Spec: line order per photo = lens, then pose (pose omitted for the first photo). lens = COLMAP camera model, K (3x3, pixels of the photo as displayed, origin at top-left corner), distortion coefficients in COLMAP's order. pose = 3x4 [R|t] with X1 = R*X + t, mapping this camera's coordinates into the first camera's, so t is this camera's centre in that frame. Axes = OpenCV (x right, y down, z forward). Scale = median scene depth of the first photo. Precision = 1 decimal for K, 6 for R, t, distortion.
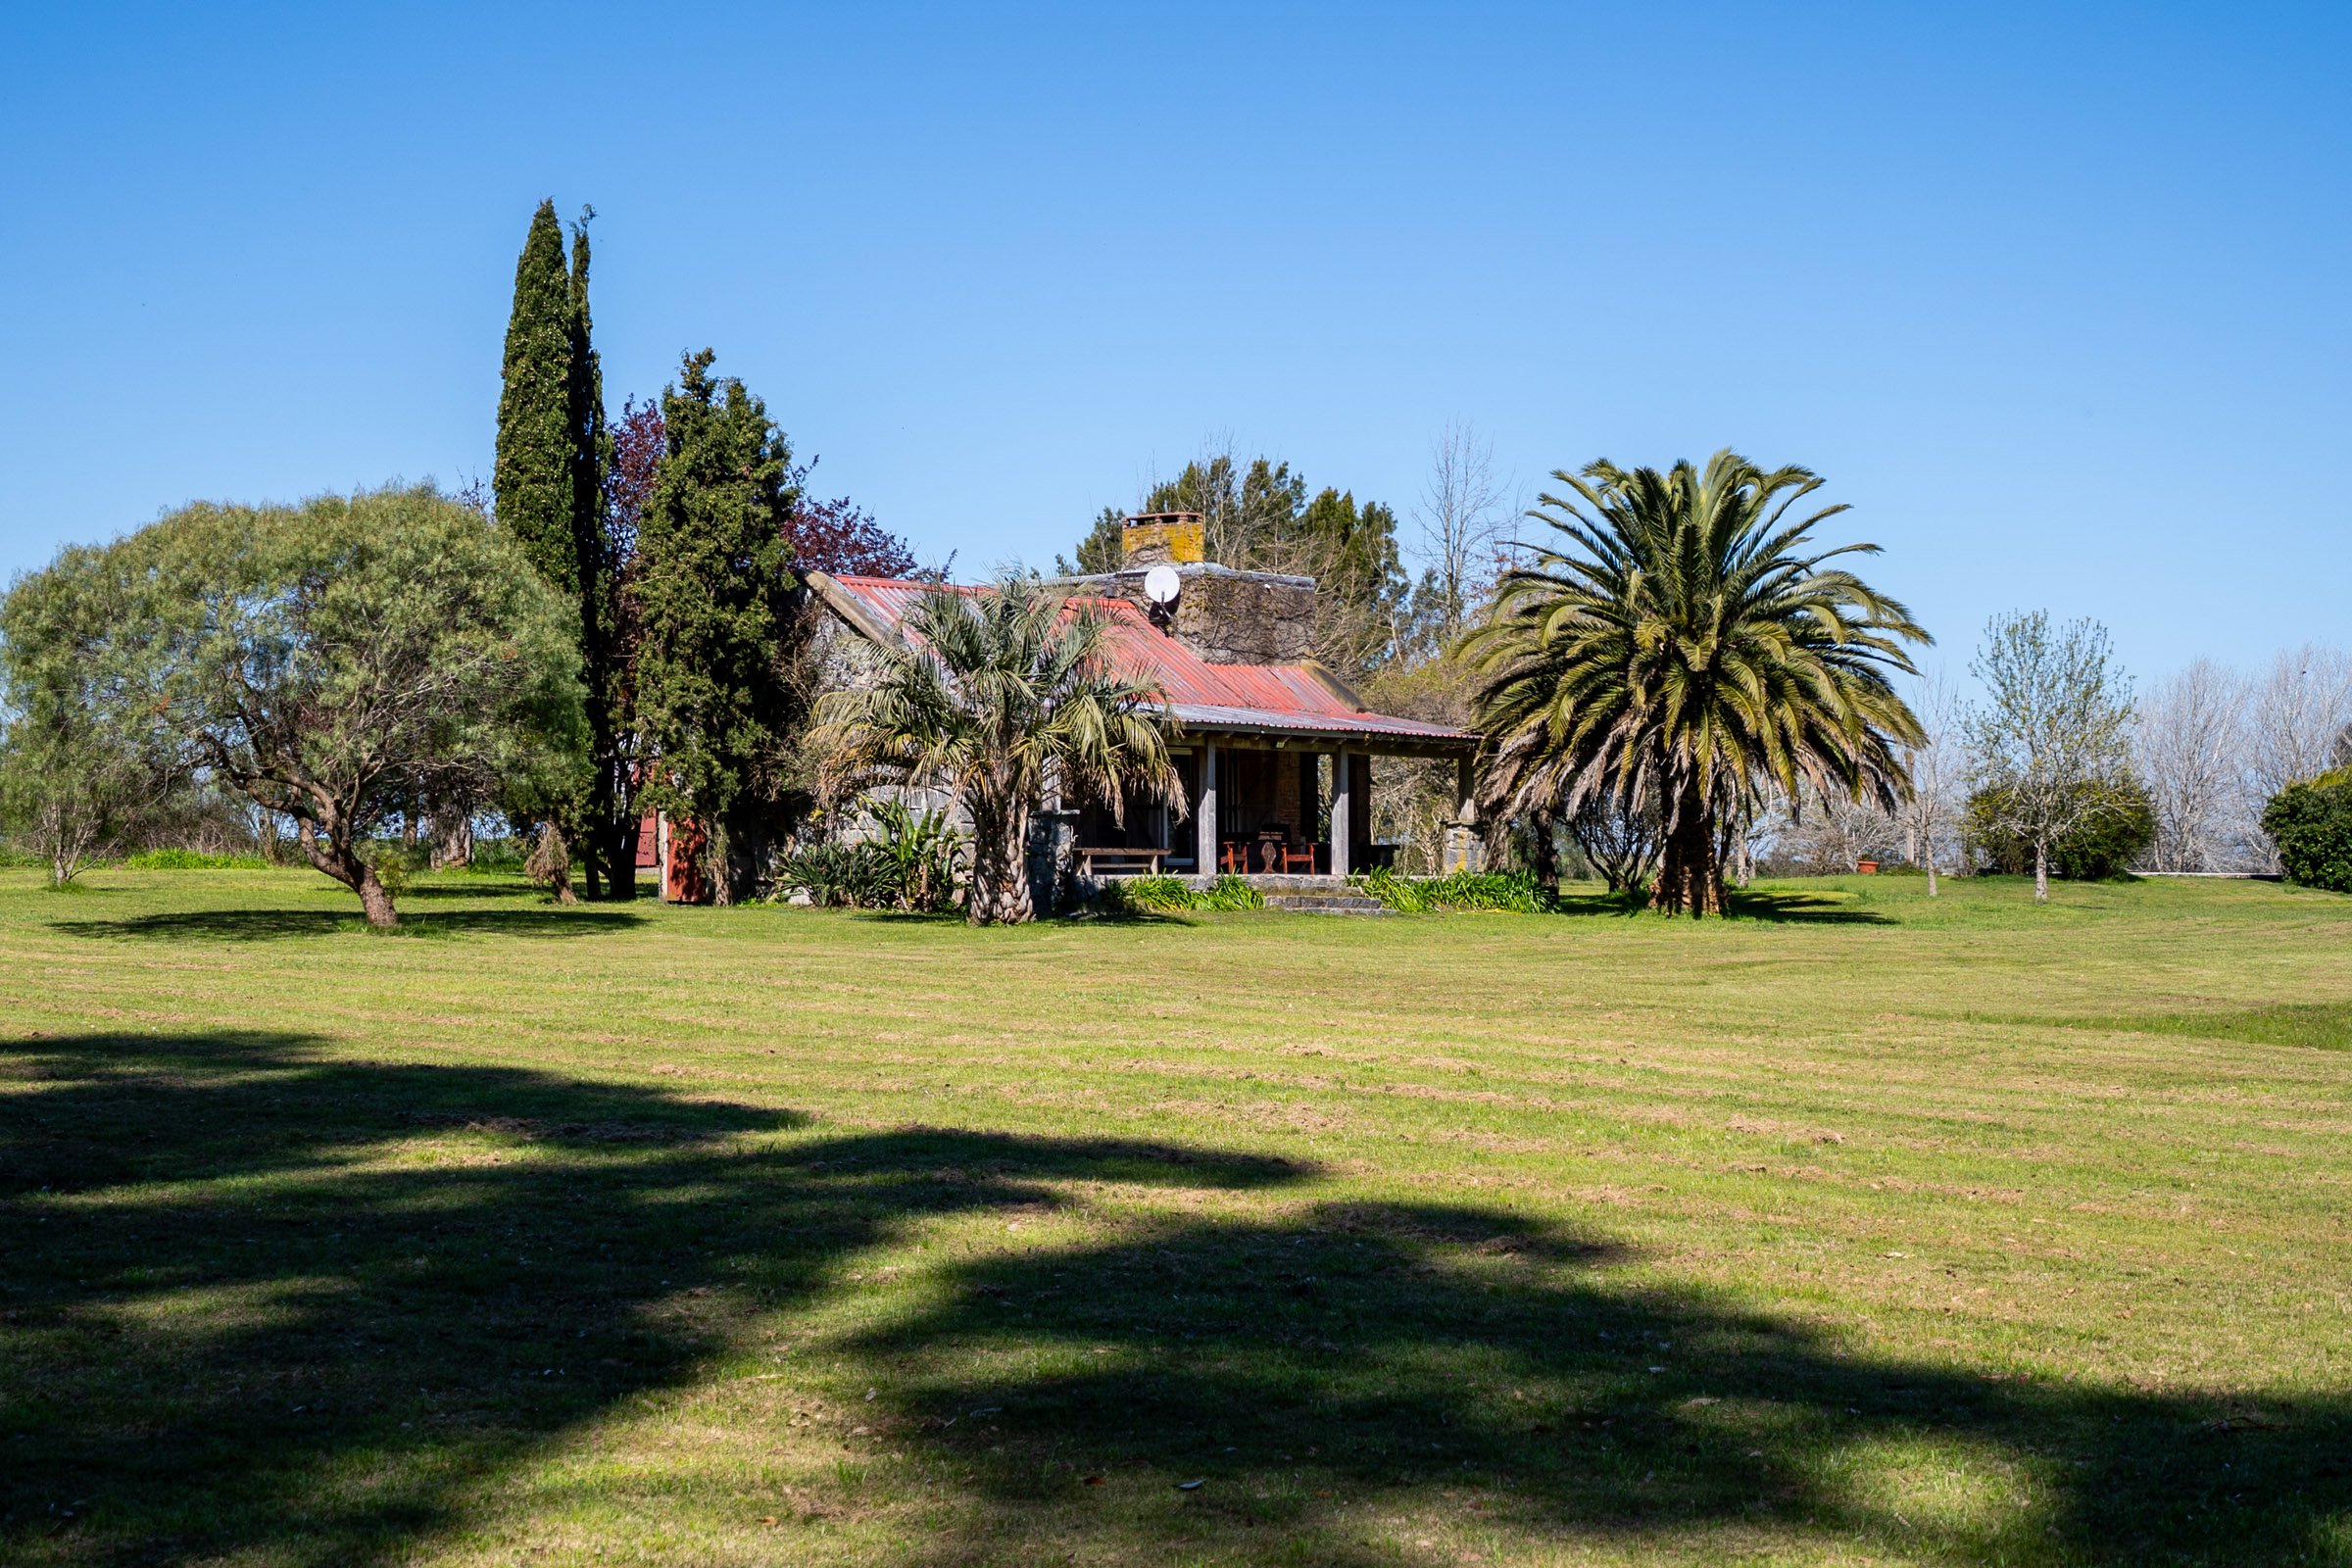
lens RADIAL K [[3473.1, 0, 1176.0], [0, 3473.1, 784.0], [0, 0, 1]] dist [0.007934, 0.038048]
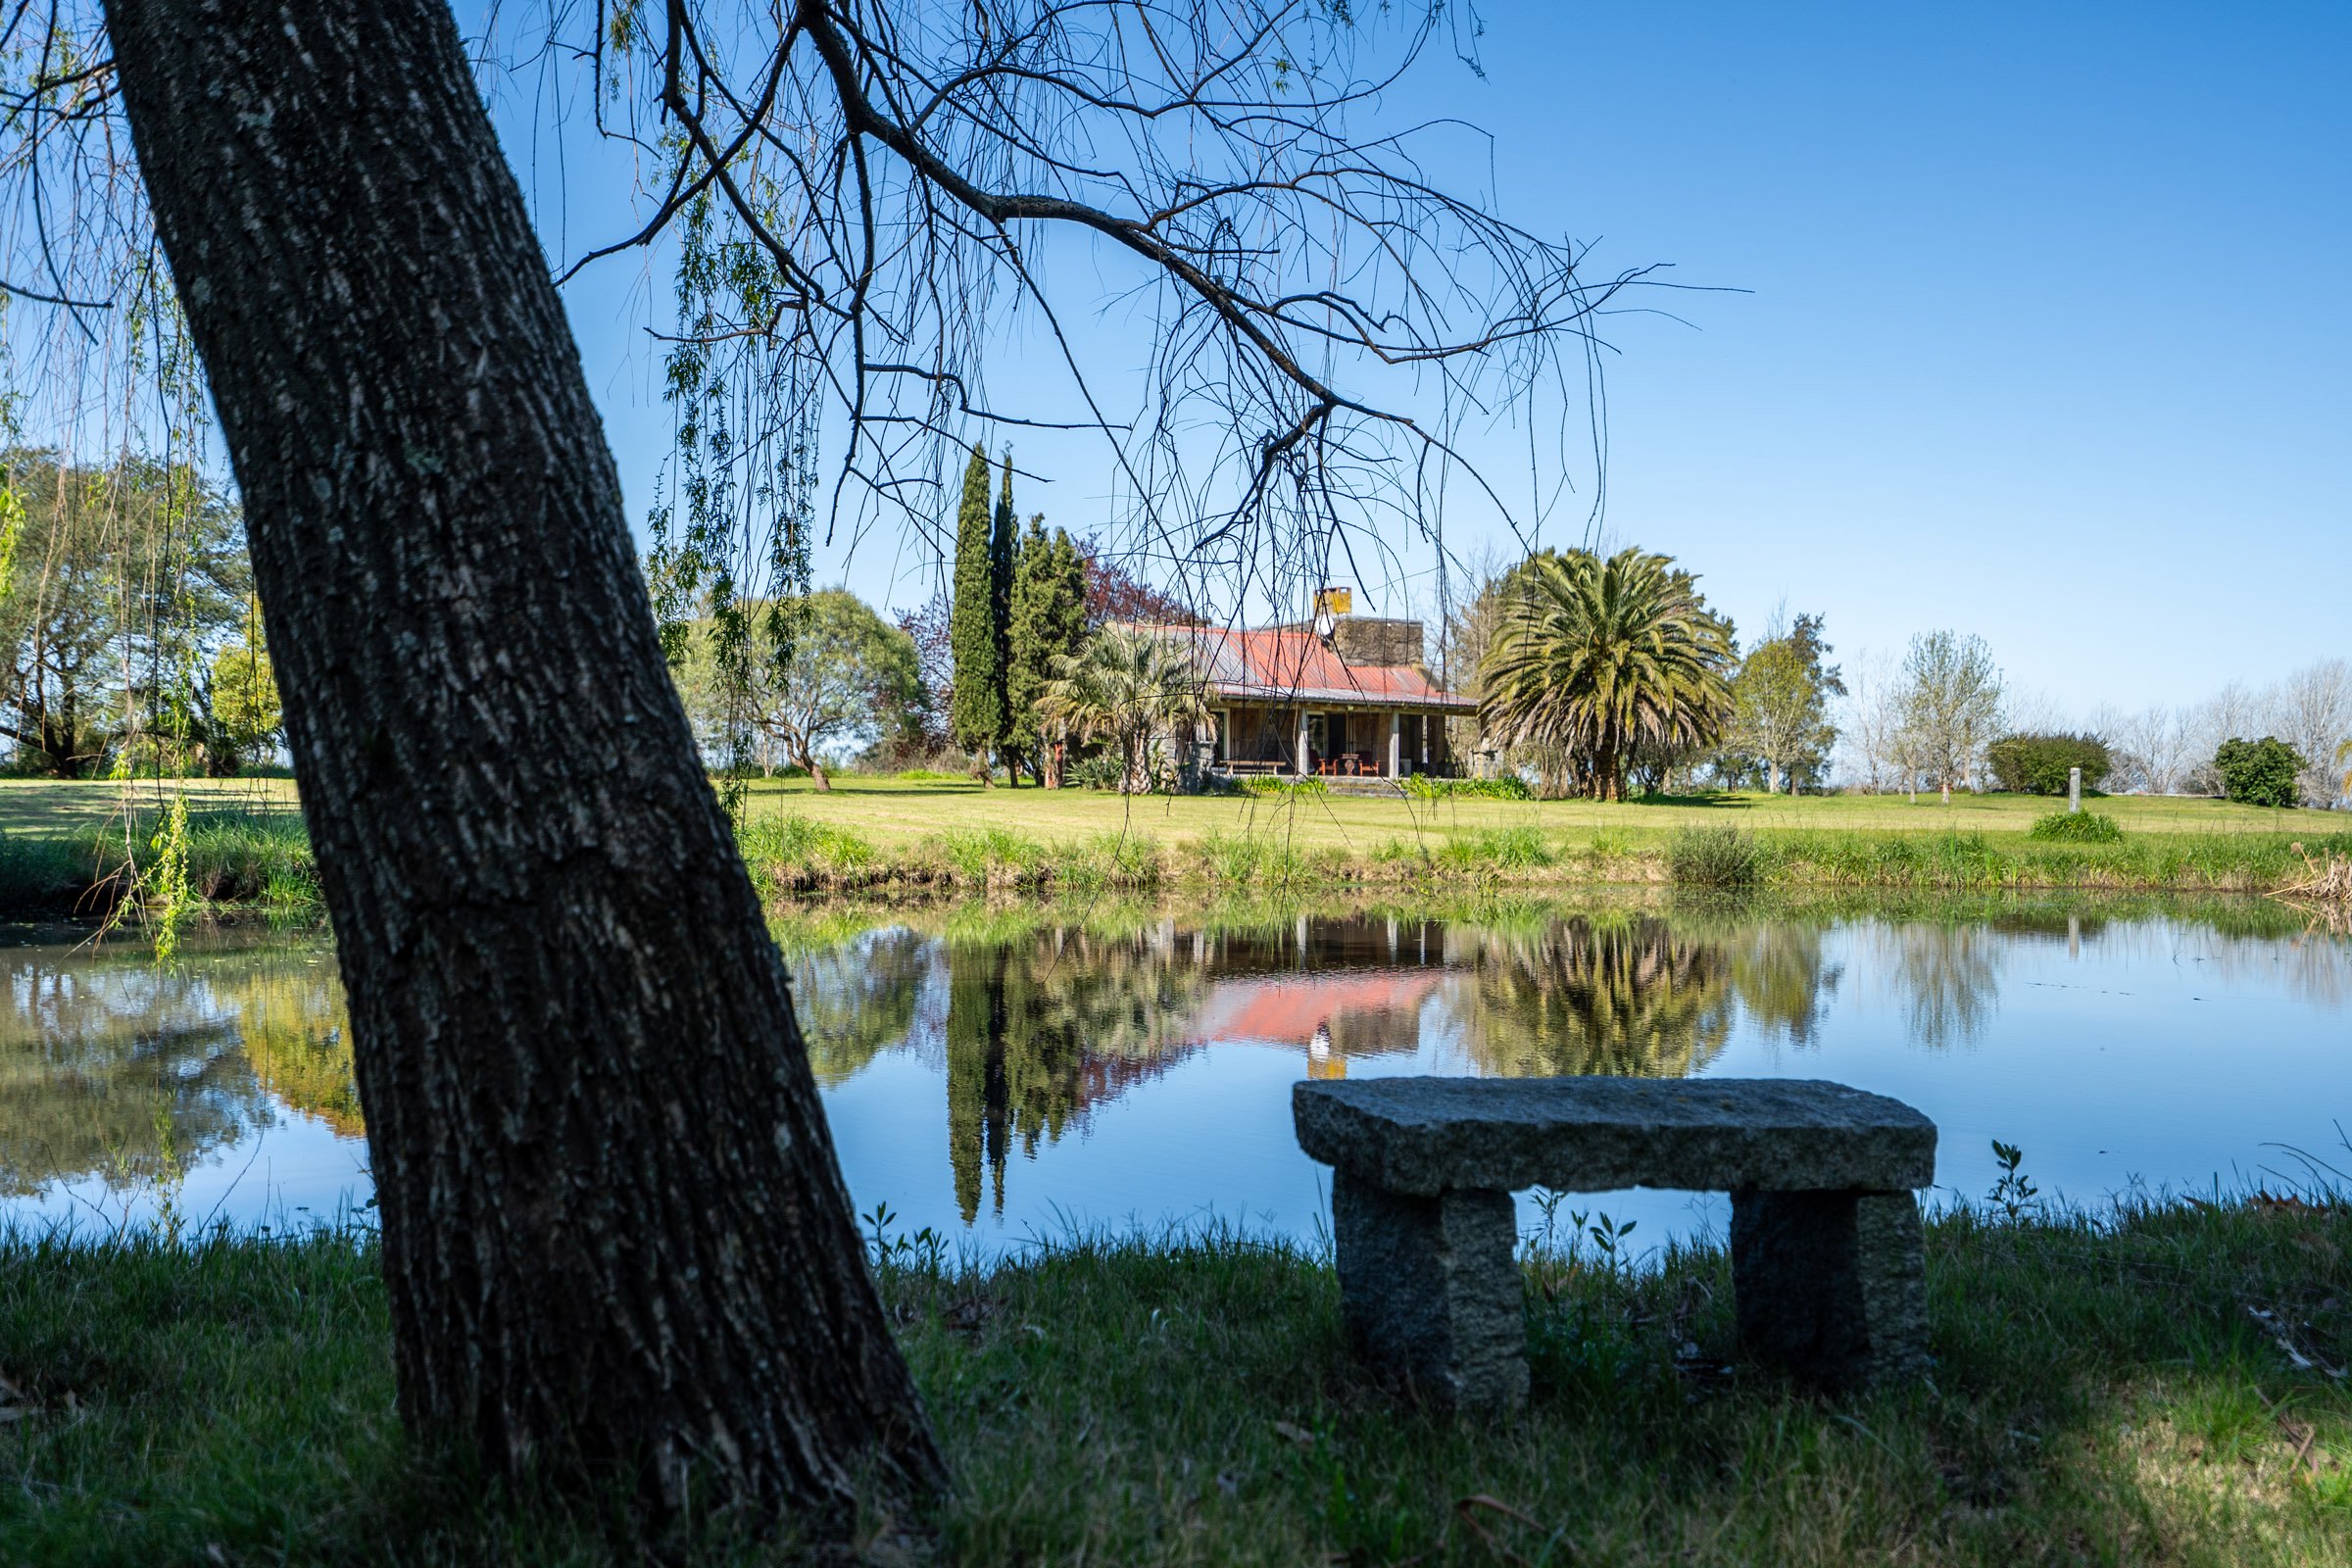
lens RADIAL K [[2301.1, 0, 1176.1], [0, 2301.1, 832.9], [0, 0, 1]] dist [-0.007115, -0.000513]
pose [[0.950949, 0.010477, -0.309169, 0.323239], [-0.000176, 0.999444, 0.033328, 0.014517], [0.309346, -0.031639, 0.950423, -0.229217]]
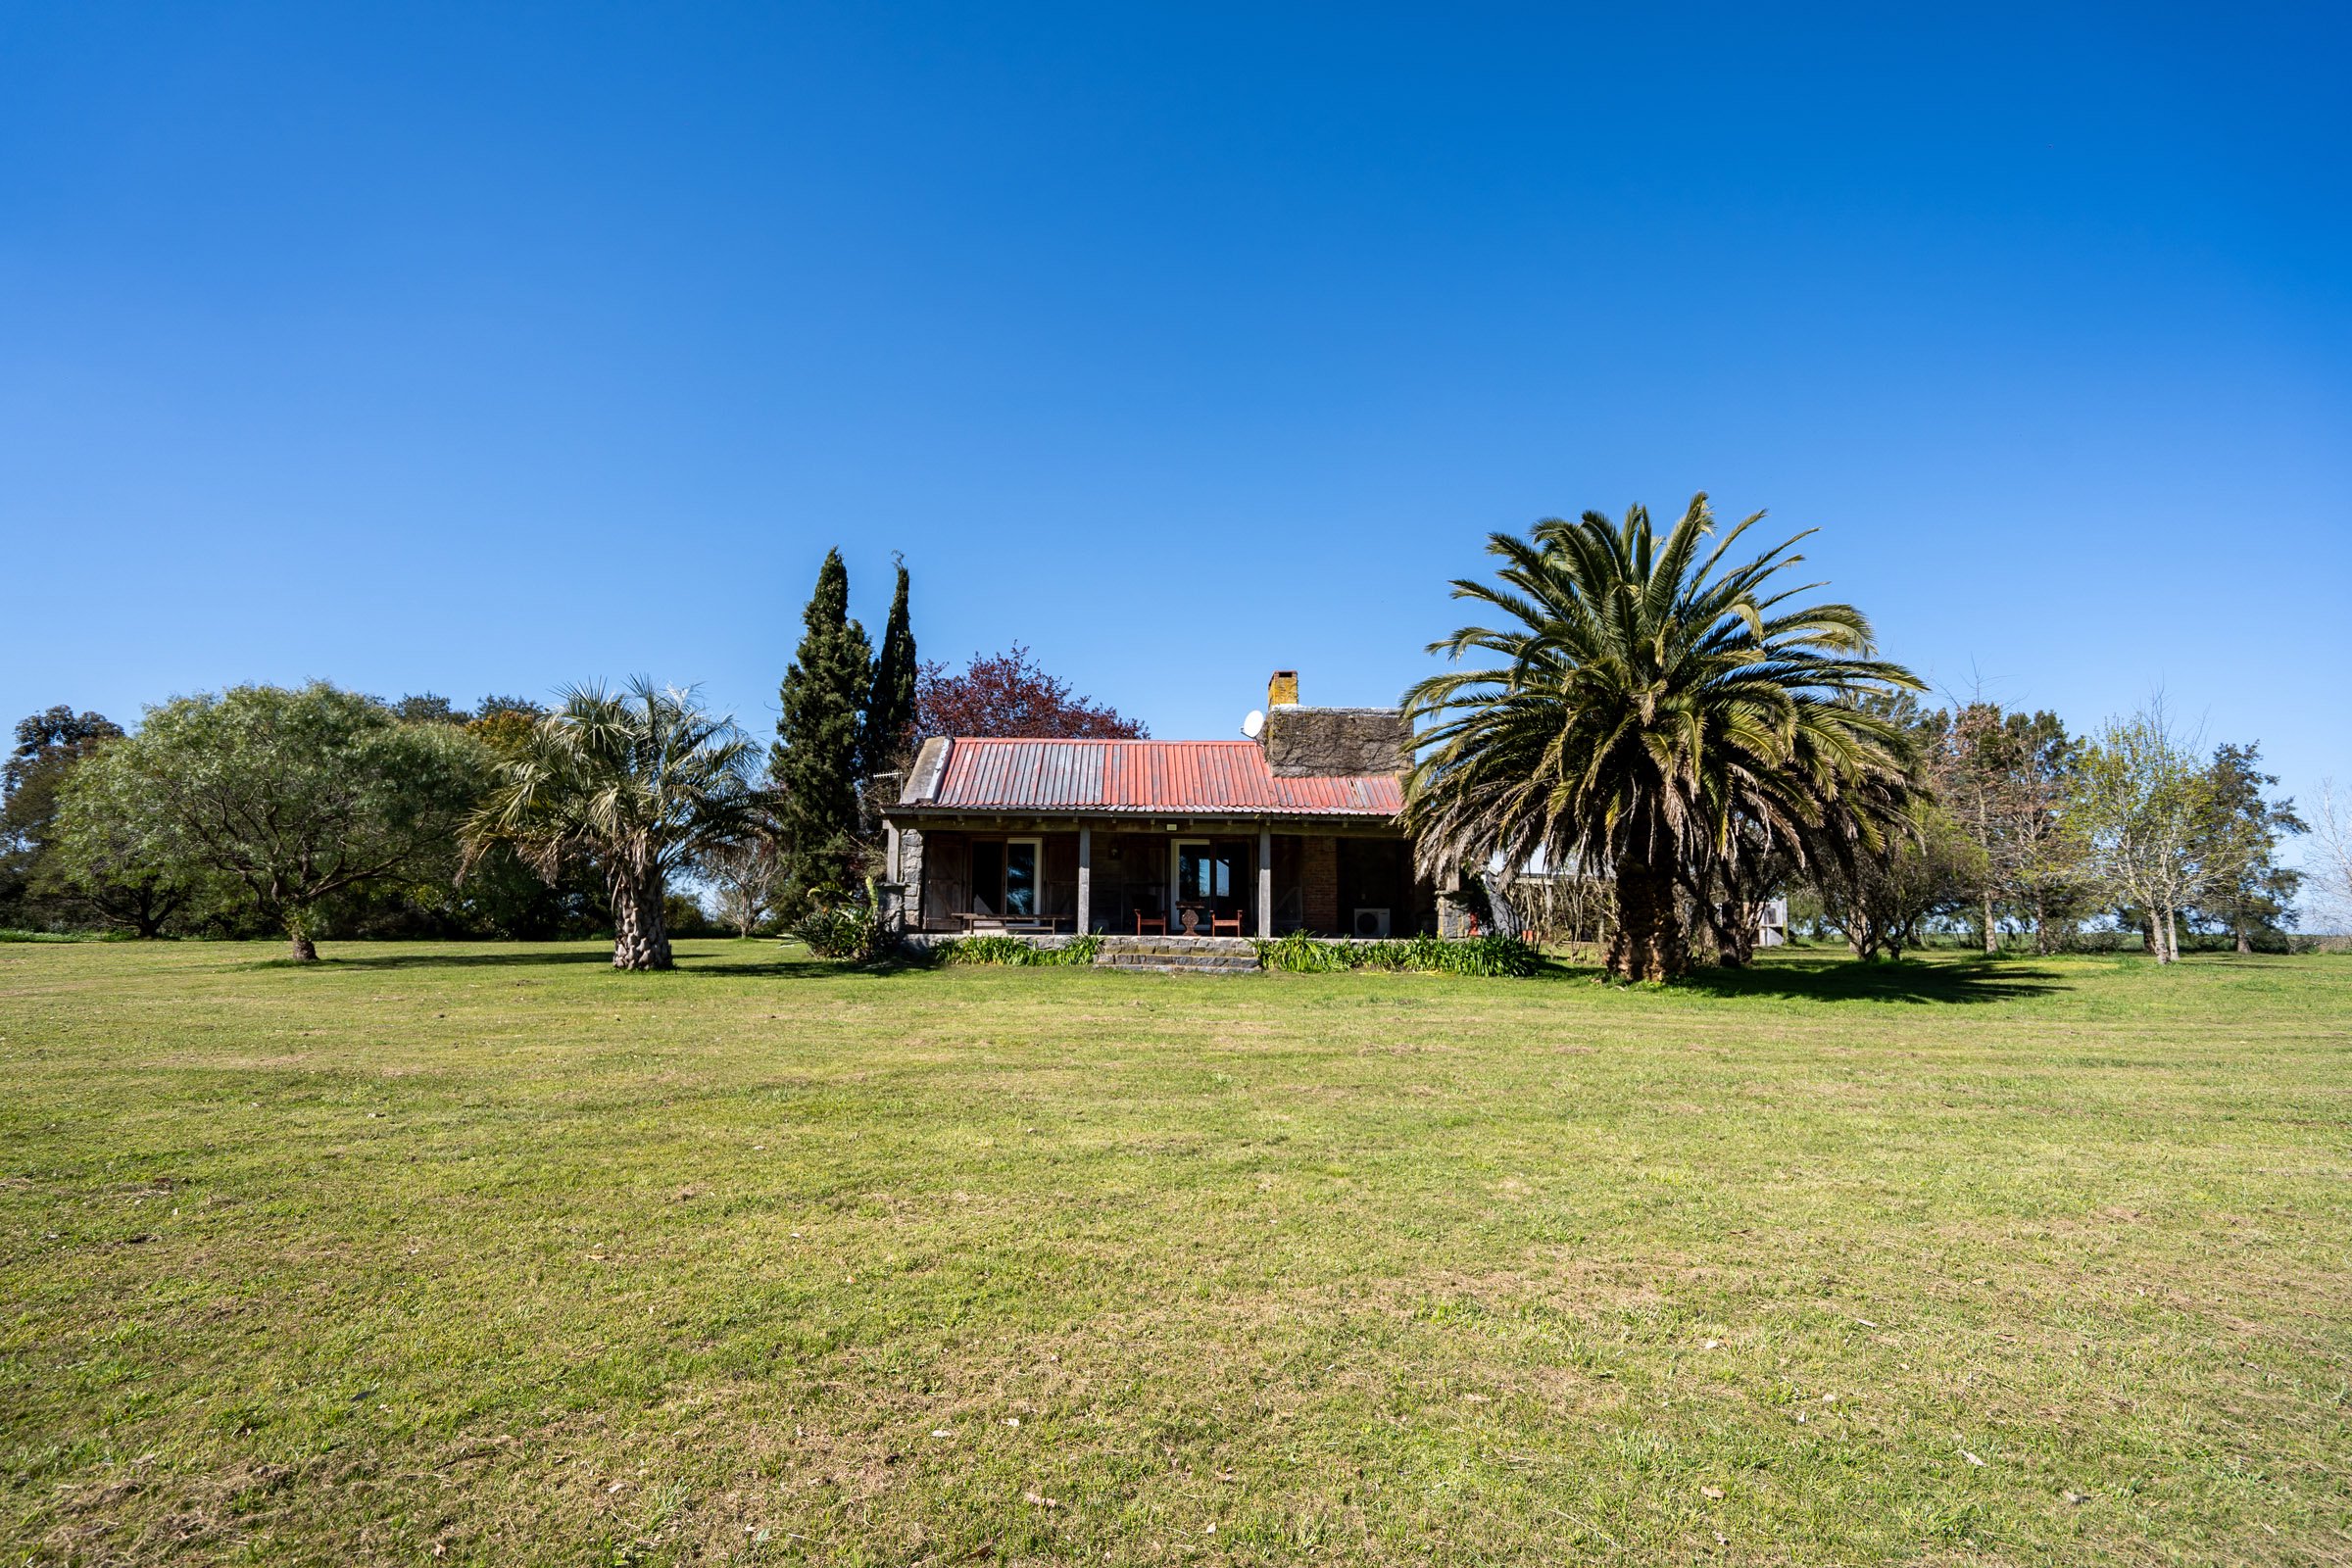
lens RADIAL K [[1060.2, 0, 1170.0], [0, 1060.2, 786.3], [0, 0, 1]] dist [0.002454, -0.000082]
pose [[0.653273, -0.103946, -0.749953, 0.300449], [0.010197, 0.991649, -0.128564, 0.021351], [0.757053, 0.076340, 0.648878, 0.742178]]
